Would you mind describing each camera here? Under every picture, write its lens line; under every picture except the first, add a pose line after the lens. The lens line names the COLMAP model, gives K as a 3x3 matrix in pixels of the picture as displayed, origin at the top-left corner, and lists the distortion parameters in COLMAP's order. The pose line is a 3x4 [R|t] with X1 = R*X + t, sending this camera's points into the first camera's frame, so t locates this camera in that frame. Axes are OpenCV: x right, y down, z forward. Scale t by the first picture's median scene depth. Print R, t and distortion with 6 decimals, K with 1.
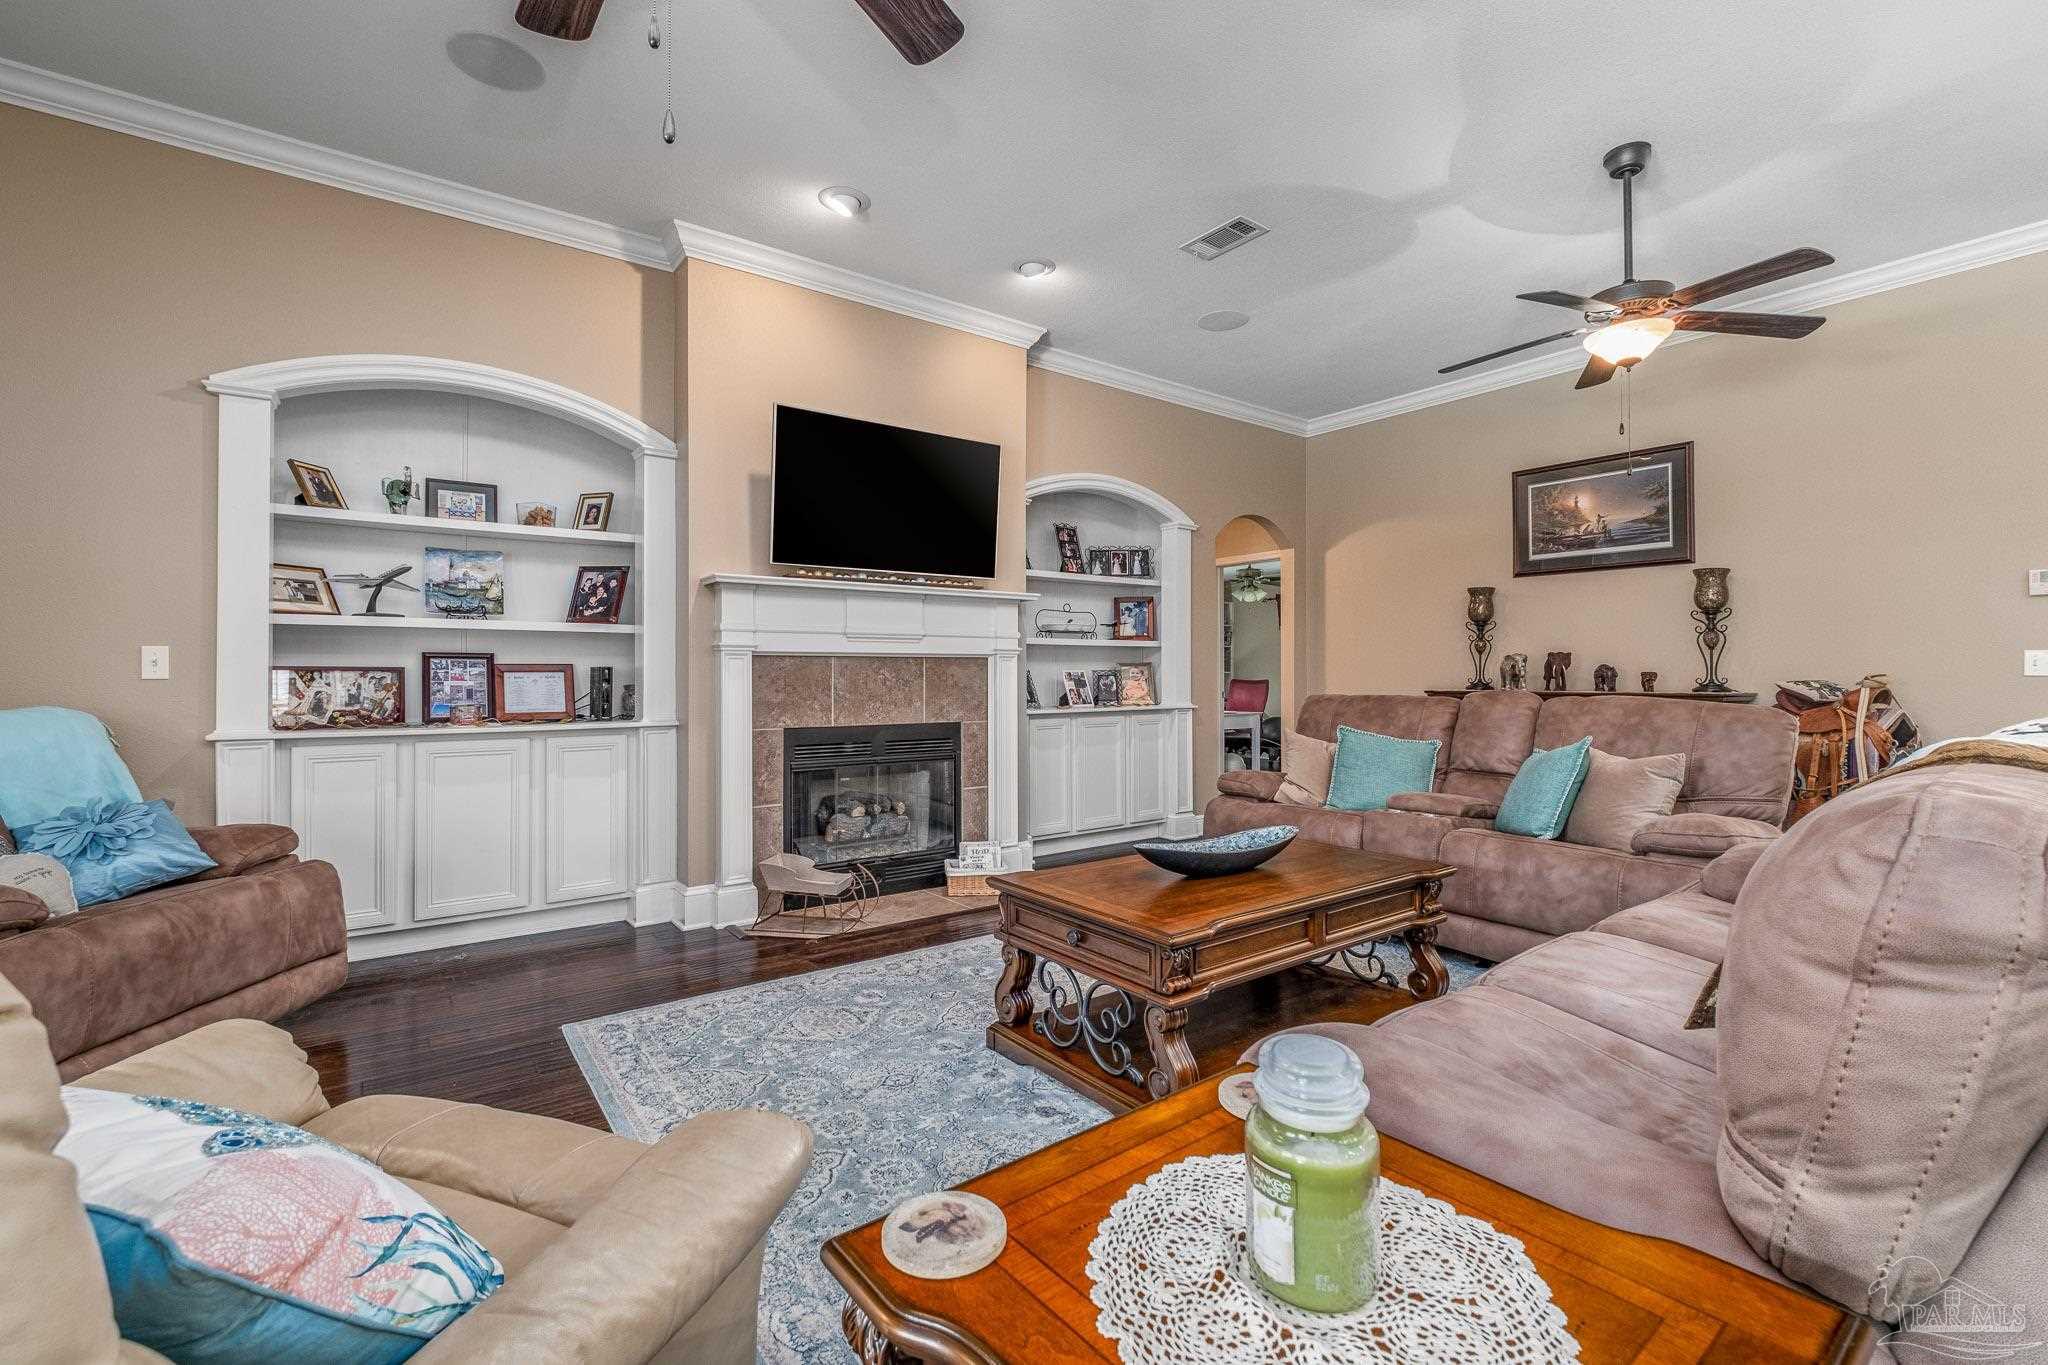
lens RADIAL K [[906.7, 0, 1034.5], [0, 906.7, 675.5], [0, 0, 1]] dist [-0.003435, -0.001115]
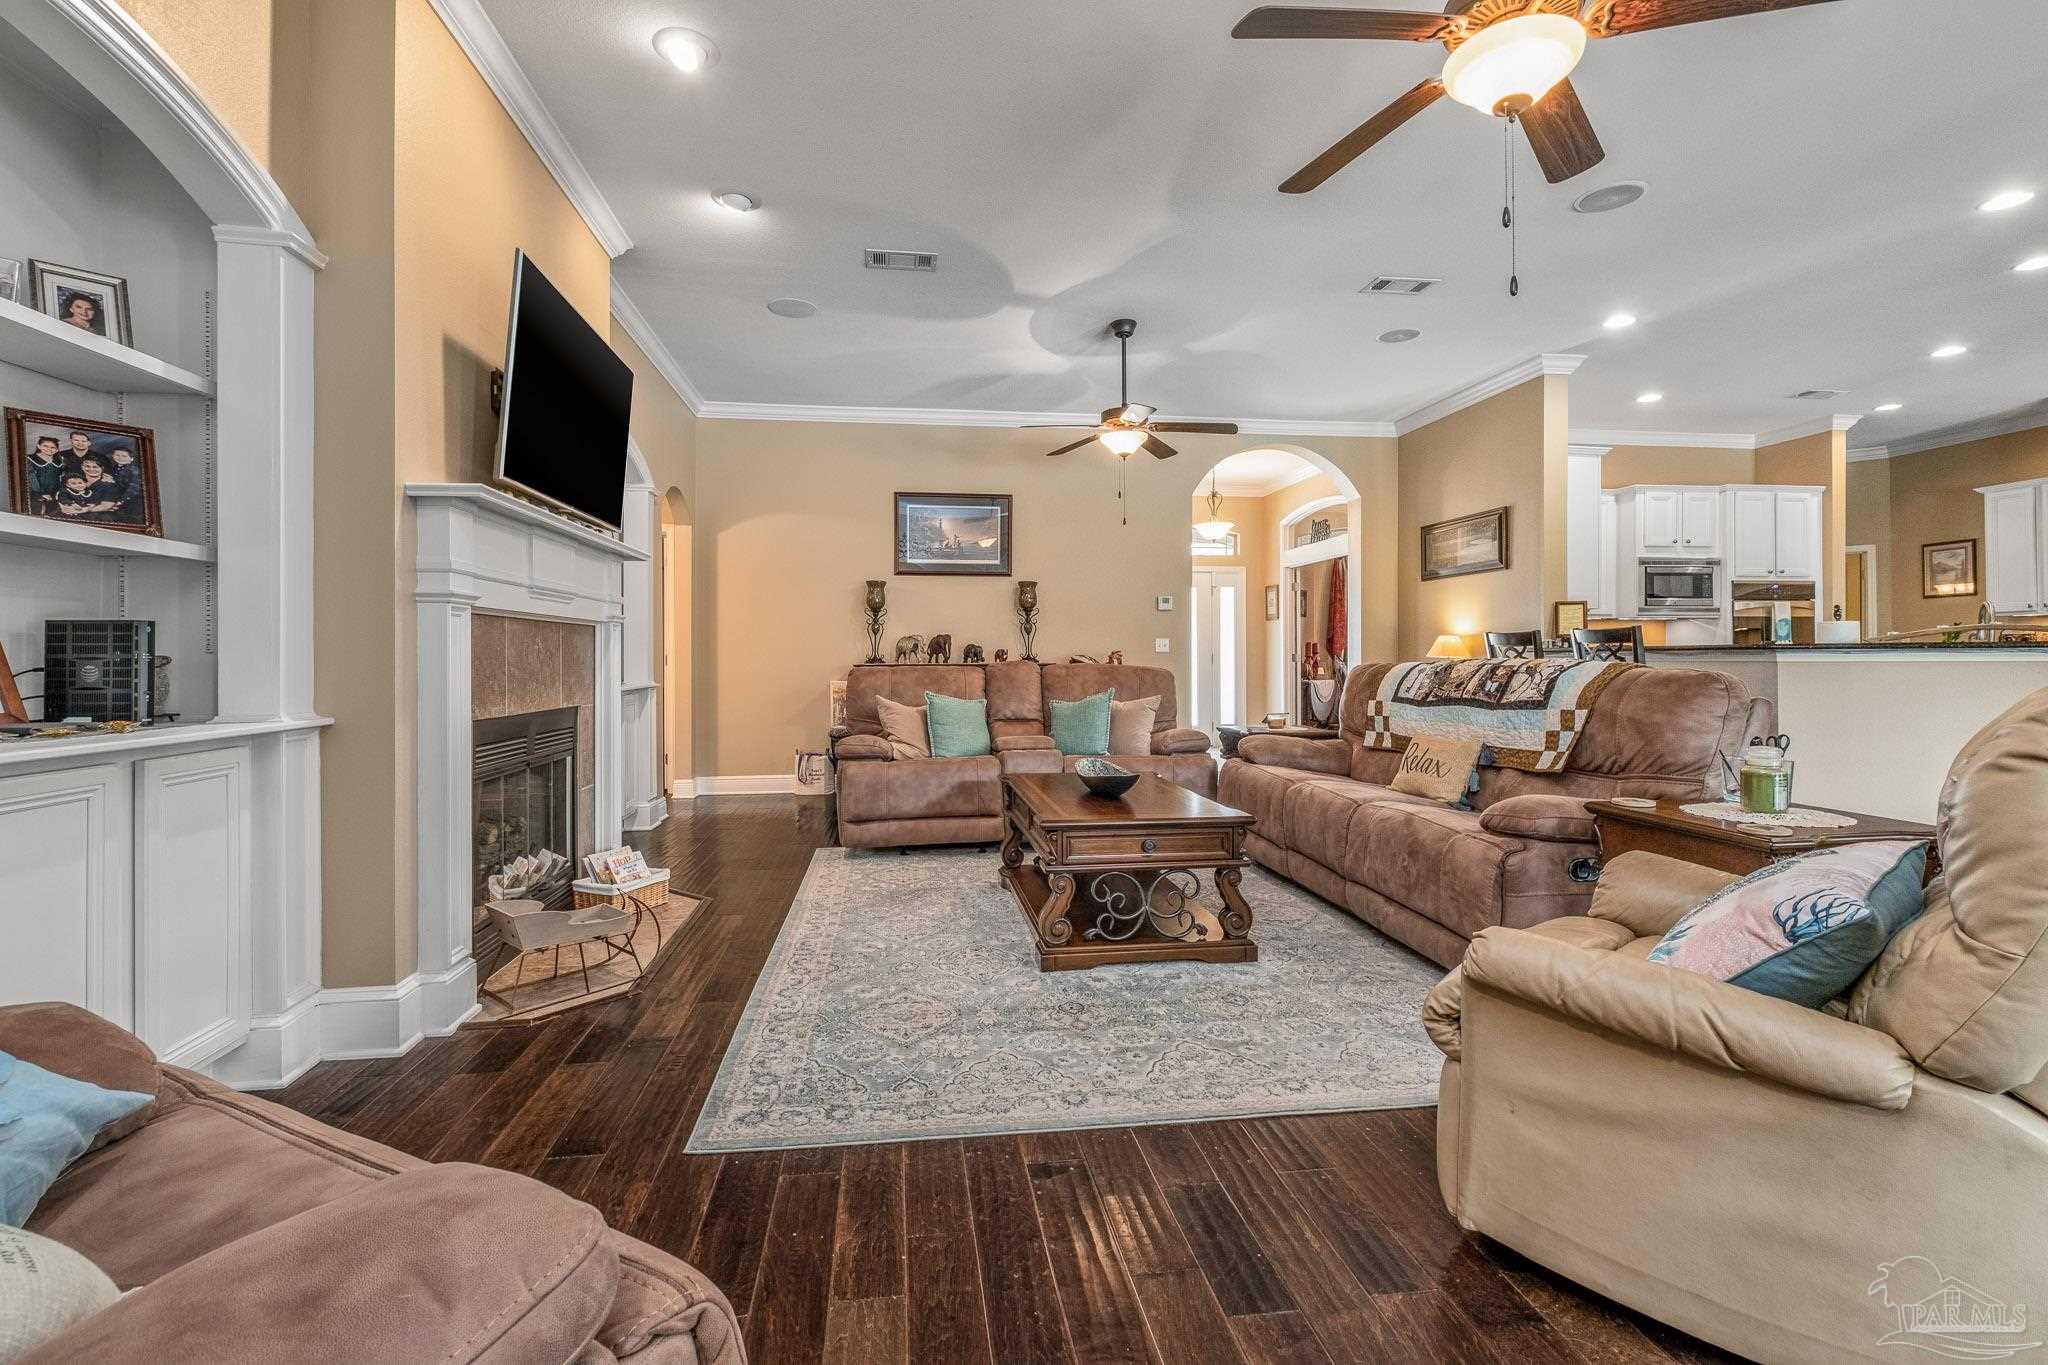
lens RADIAL K [[906.7, 0, 1041.0], [0, 906.7, 666.6], [0, 0, 1]] dist [-0.003435, -0.001115]
pose [[0.464907, -0.008666, 0.885317, -0.677340], [0.000233, 0.999953, 0.009666, 0.011145], [-0.885359, -0.004288, 0.464888, 0.307812]]
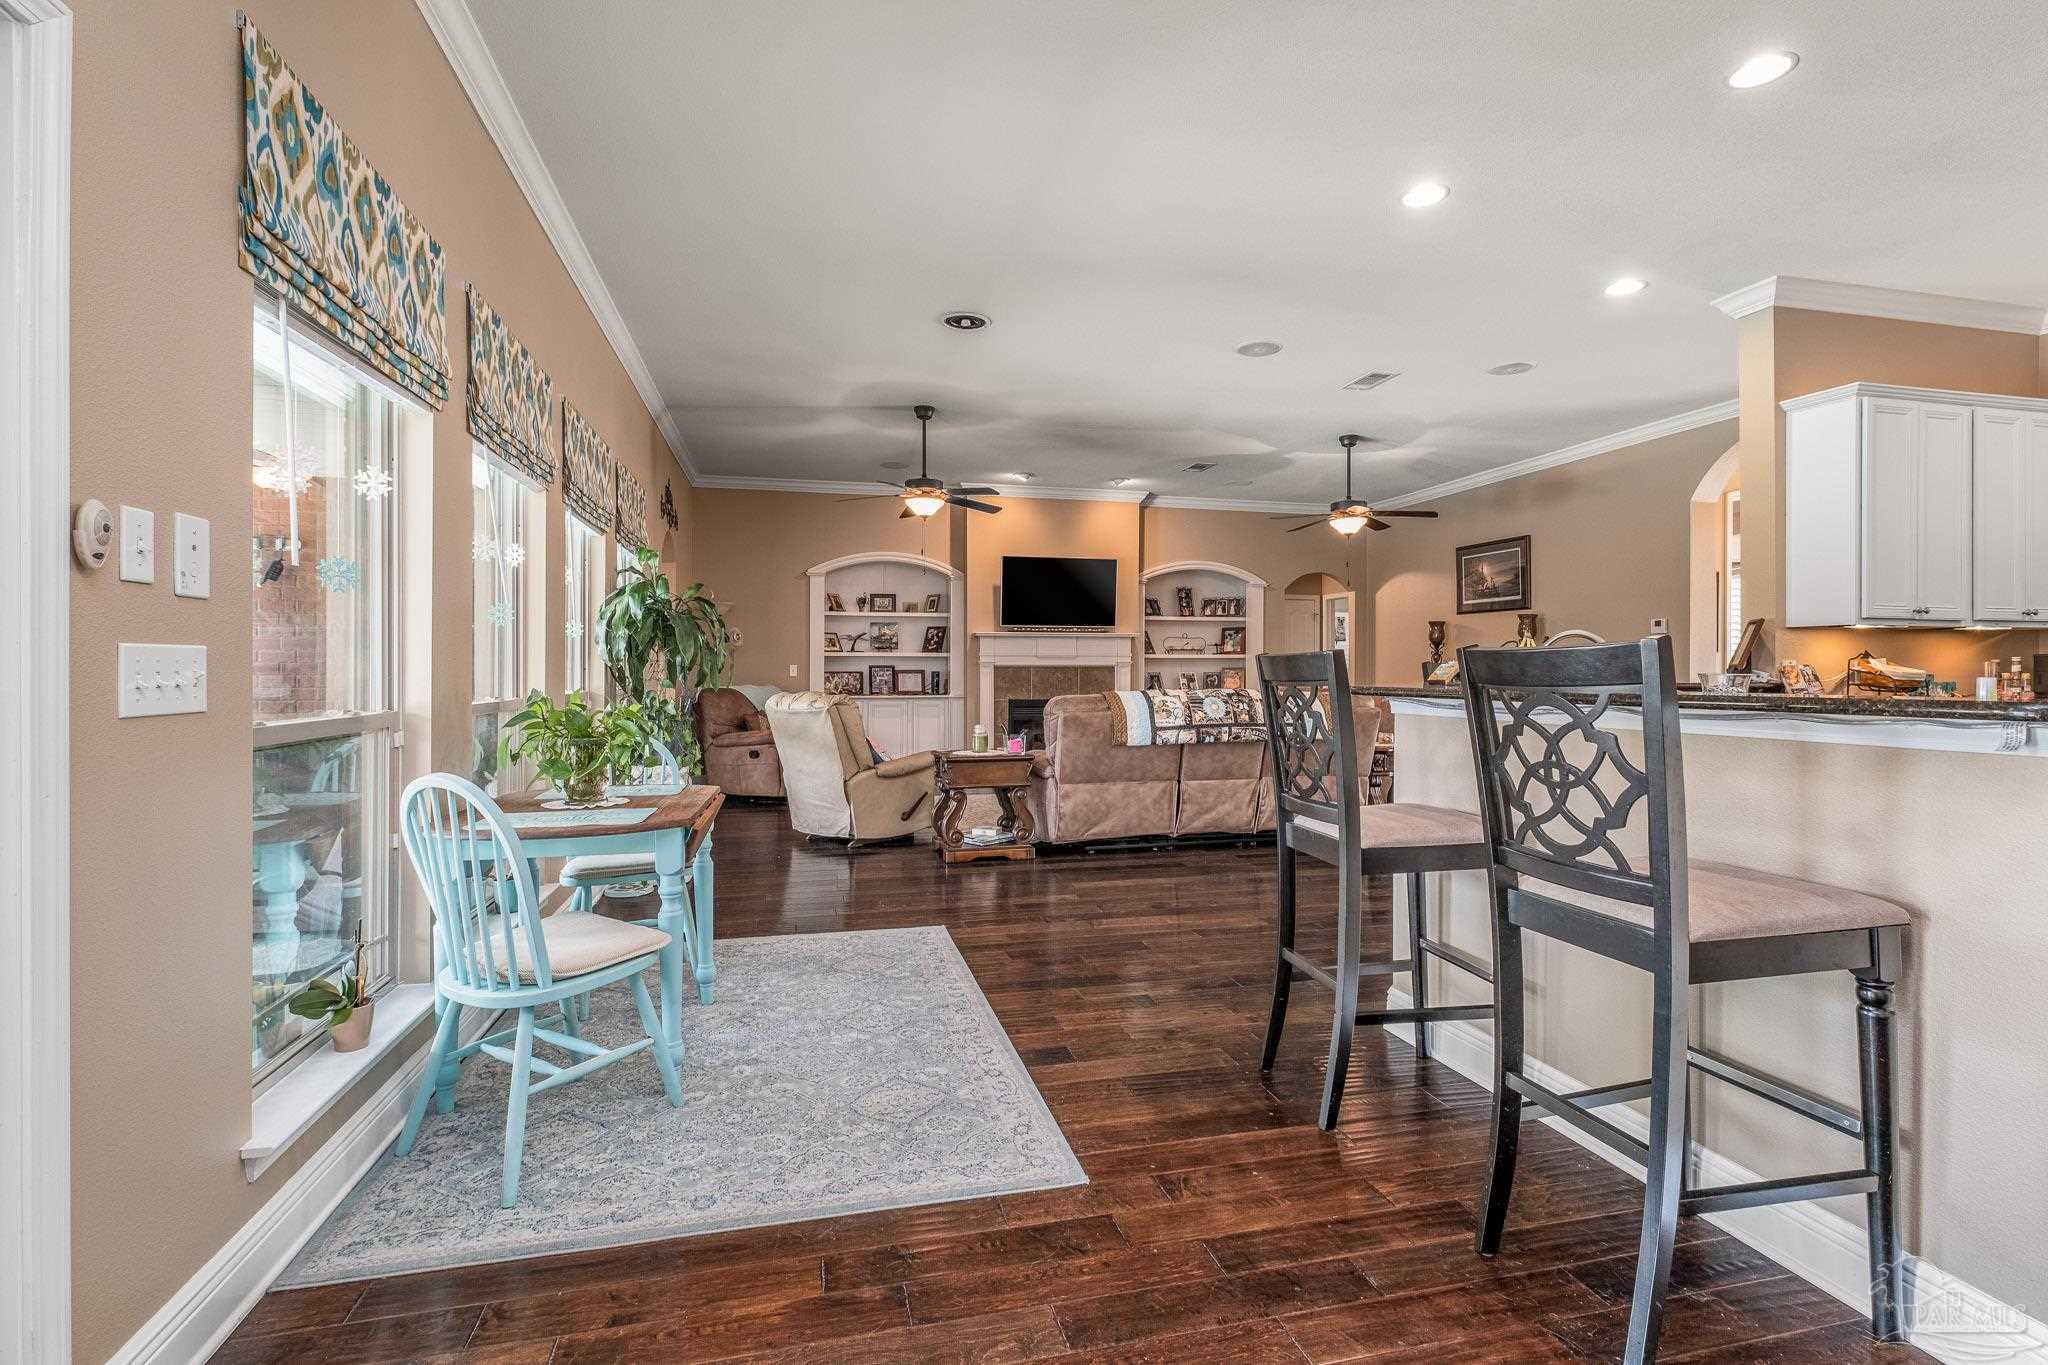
lens RADIAL K [[906.7, 0, 1022.5], [0, 906.7, 674.9], [0, 0, 1]] dist [-0.003435, -0.001115]
pose [[0.925020, 0.004390, -0.379893, 0.582239], [-0.002987, 0.999986, 0.004282, -0.010772], [0.379906, -0.002826, 0.925021, -1.011734]]
